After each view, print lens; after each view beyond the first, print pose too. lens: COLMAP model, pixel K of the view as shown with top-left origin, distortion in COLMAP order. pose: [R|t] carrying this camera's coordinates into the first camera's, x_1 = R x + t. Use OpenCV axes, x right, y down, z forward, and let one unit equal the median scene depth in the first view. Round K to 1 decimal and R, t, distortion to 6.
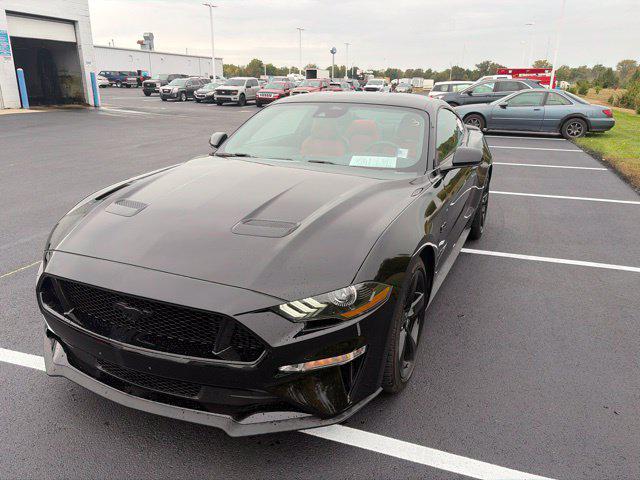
lens RADIAL K [[479.9, 0, 324.5], [0, 479.9, 240.5], [0, 0, 1]] dist [0.032705, -0.031934]
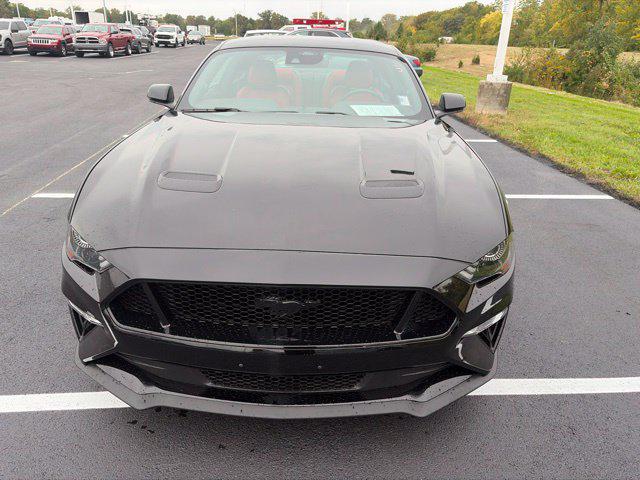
lens RADIAL K [[479.9, 0, 321.6], [0, 479.9, 237.0], [0, 0, 1]] dist [0.032705, -0.031934]
pose [[0.919274, -0.137407, 0.368856, -0.077342], [0.104880, 0.988719, 0.106935, -0.005980], [-0.379388, -0.059617, 0.923315, 0.028878]]
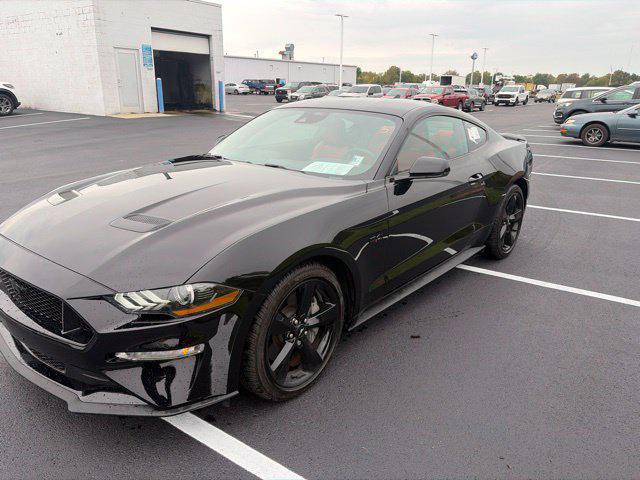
lens RADIAL K [[479.9, 0, 322.2], [0, 479.9, 239.2], [0, 0, 1]] dist [0.032705, -0.031934]
pose [[0.961604, 0.079610, -0.262640, 0.072298], [-0.083670, 0.996484, -0.004292, -0.002652], [0.261374, 0.026103, 0.964884, 0.009982]]
